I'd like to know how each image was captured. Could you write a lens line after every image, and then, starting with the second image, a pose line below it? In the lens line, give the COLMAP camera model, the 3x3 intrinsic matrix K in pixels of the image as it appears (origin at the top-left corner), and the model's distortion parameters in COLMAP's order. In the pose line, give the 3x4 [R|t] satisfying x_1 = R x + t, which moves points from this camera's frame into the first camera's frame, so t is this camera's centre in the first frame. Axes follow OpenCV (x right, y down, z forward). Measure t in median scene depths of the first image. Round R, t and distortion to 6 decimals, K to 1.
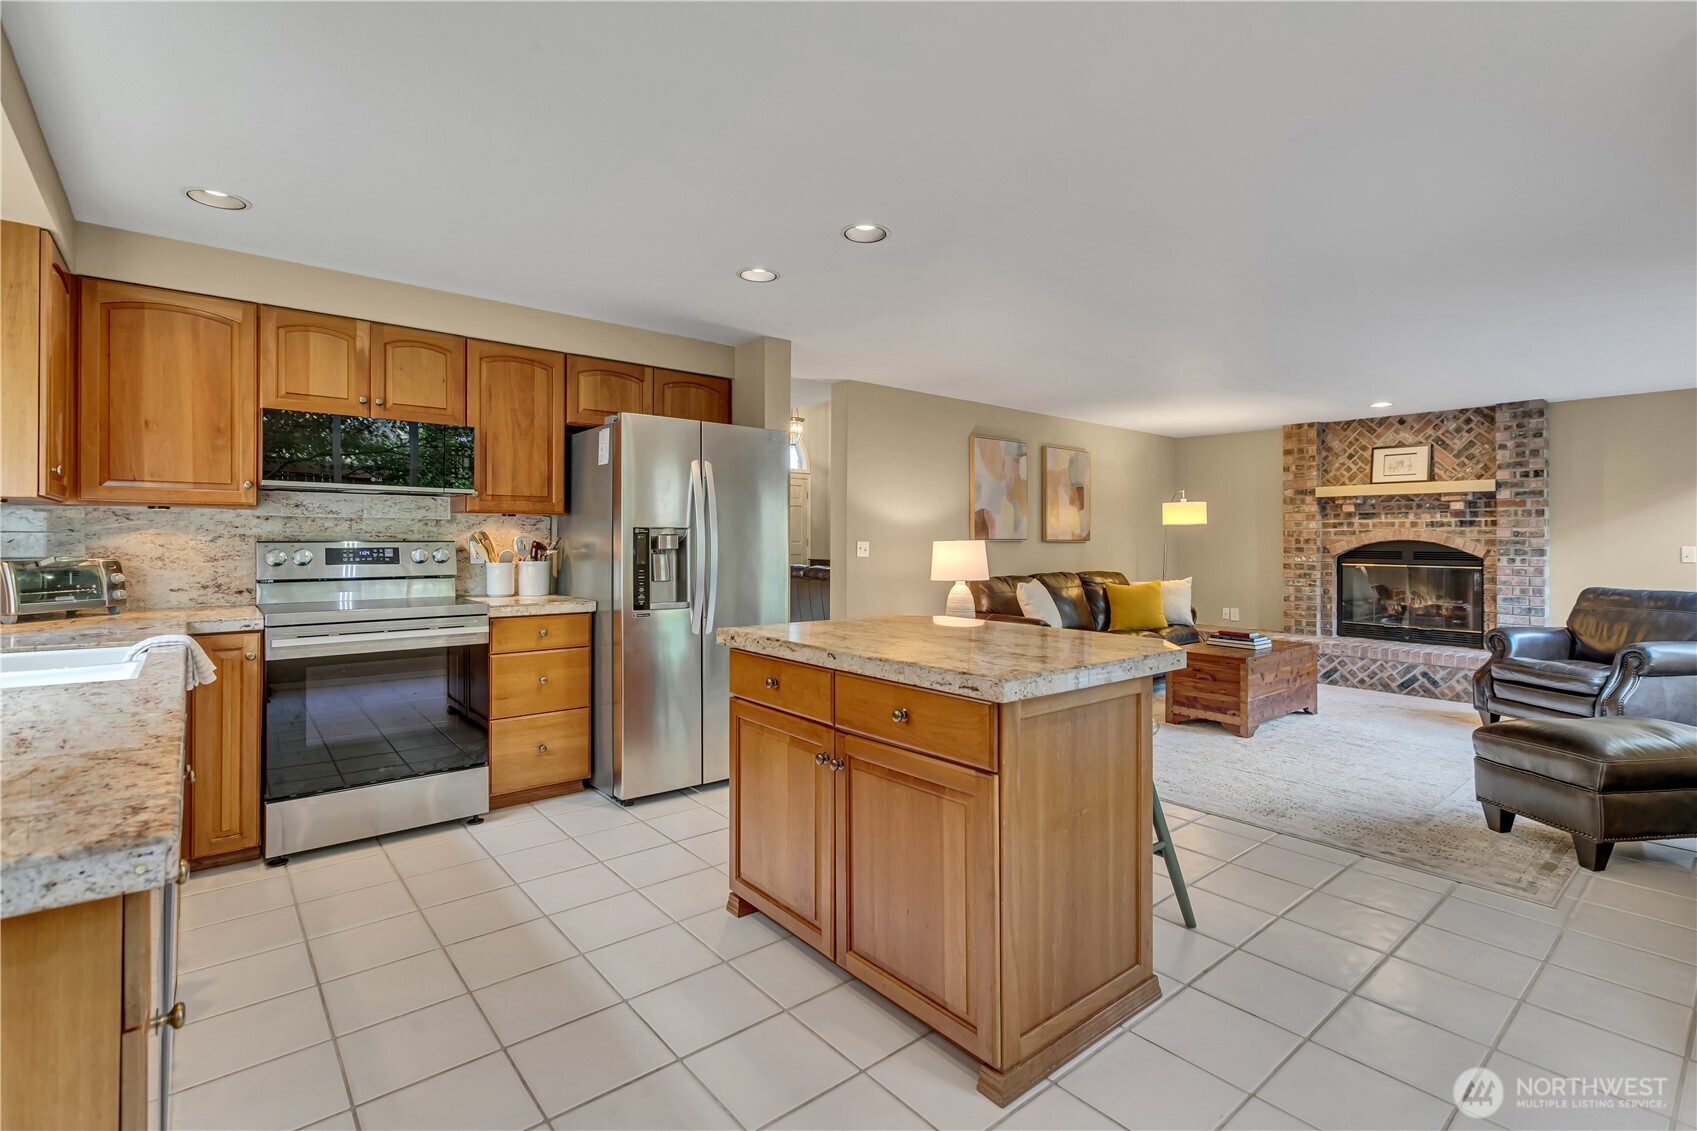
lens RADIAL K [[782.3, 0, 850.1], [0, 782.3, 536.1], [0, 0, 1]] dist [0.000751, -0.000149]
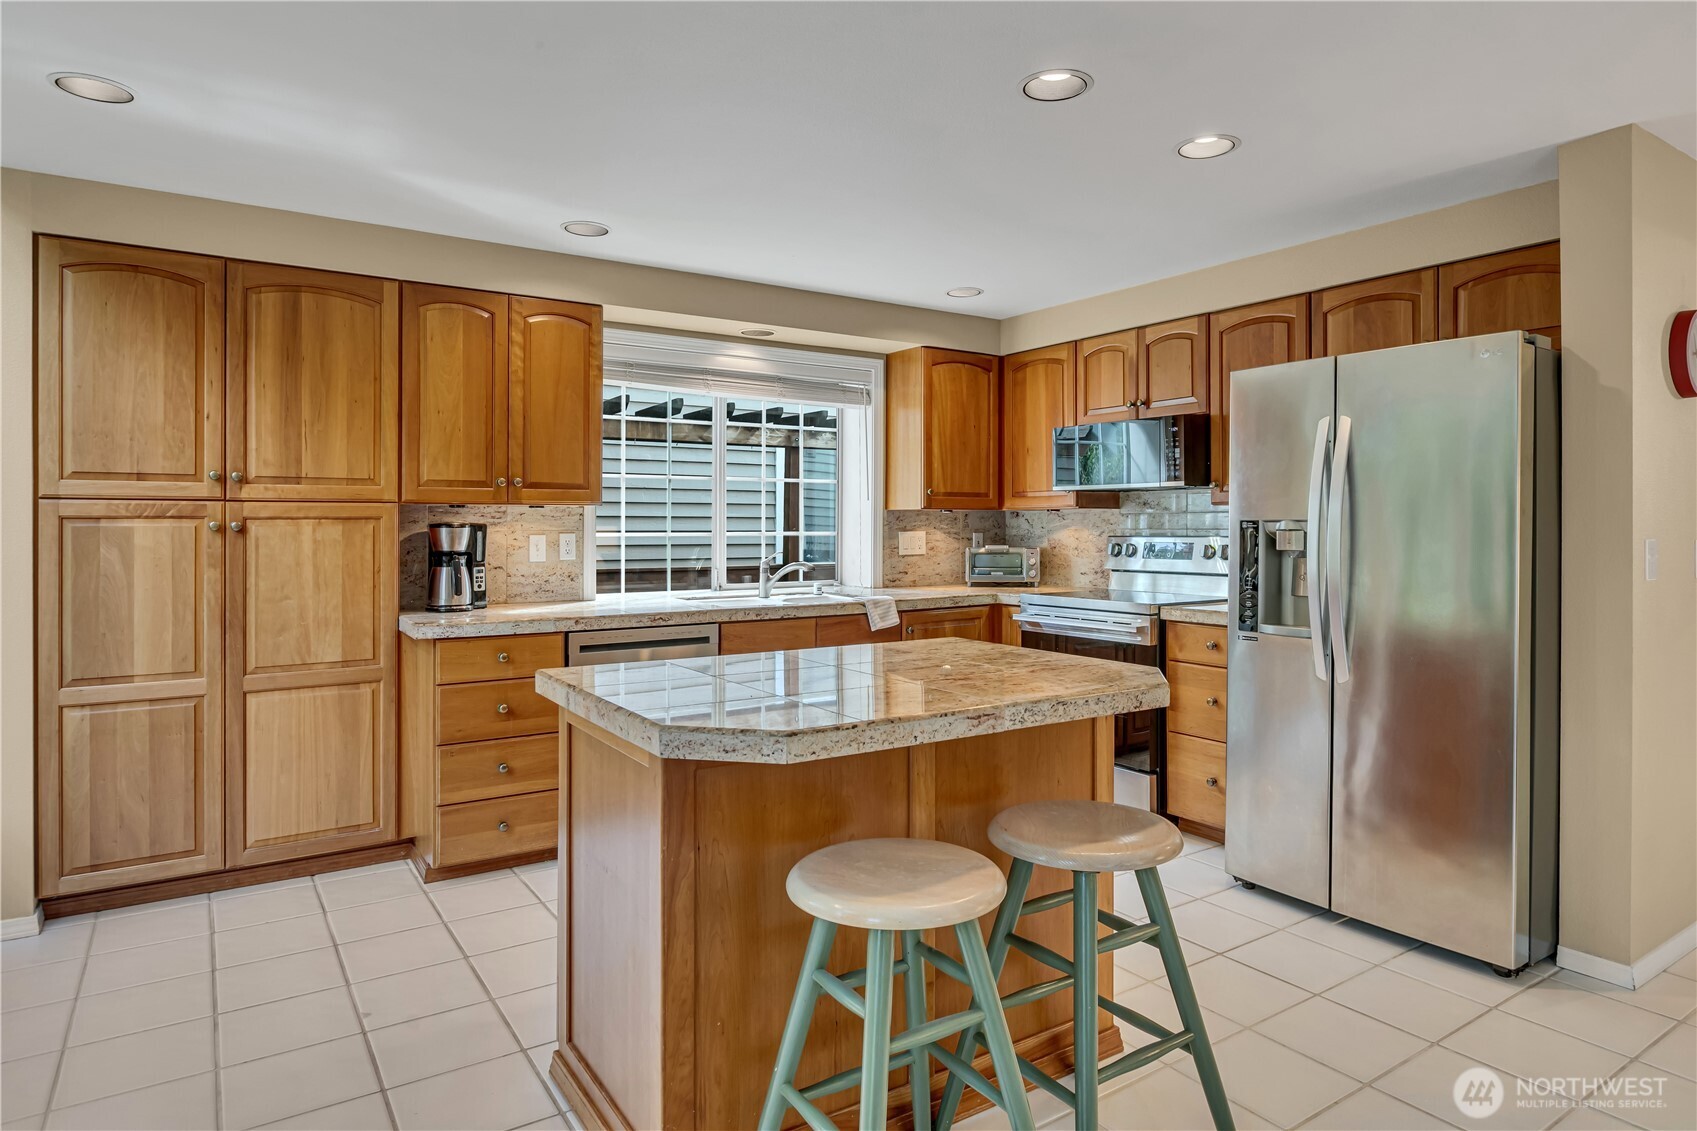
lens RADIAL K [[993.3, 0, 841.0], [0, 993.3, 523.1], [0, 0, 1]] dist [-0.001871, -0.000146]
pose [[-0.112648, -0.007185, -0.993609, 0.714893], [0.003588, 0.999964, -0.007638, -0.002561], [0.993628, -0.004426, -0.112619, 0.711102]]
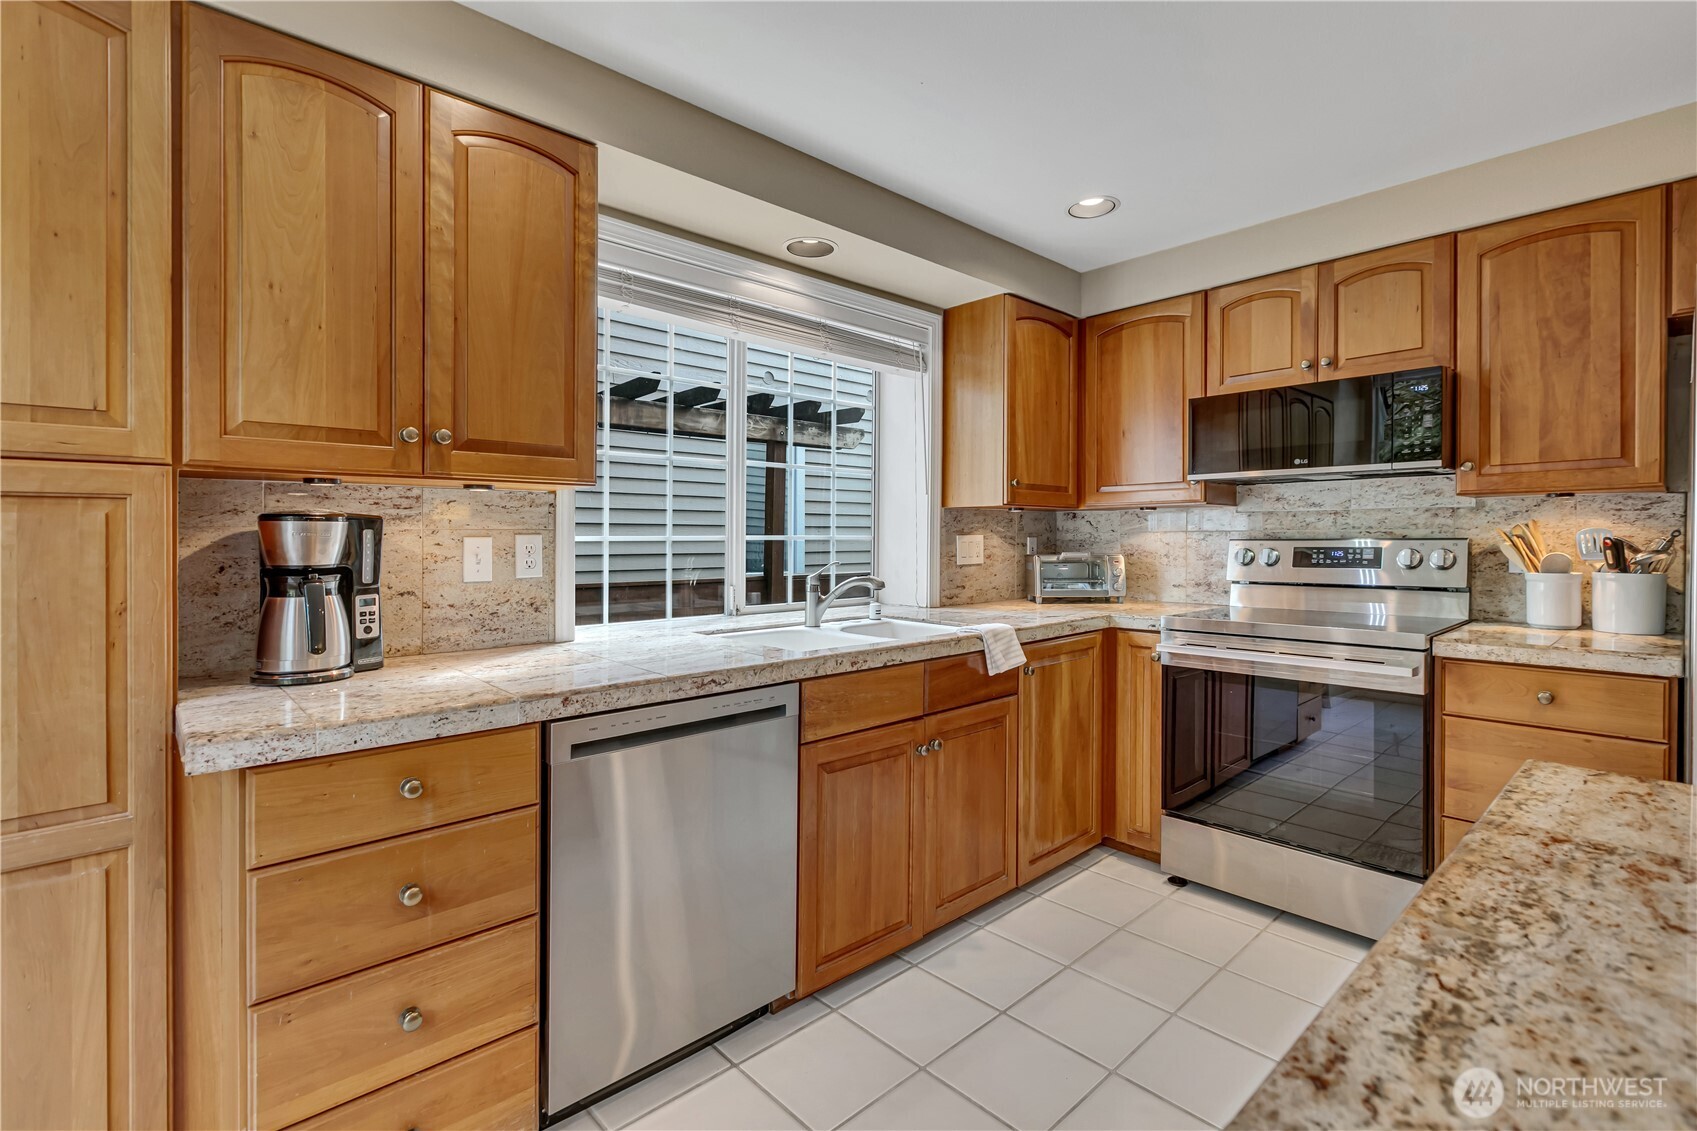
lens RADIAL K [[782.3, 0, 850.1], [0, 782.3, 536.1], [0, 0, 1]] dist [0.000751, -0.000149]
pose [[0.056417, -0.008447, -0.998372, 0.147434], [0.006585, 0.999946, -0.008088, 0.006771], [0.998386, -0.006118, 0.056470, 0.450027]]
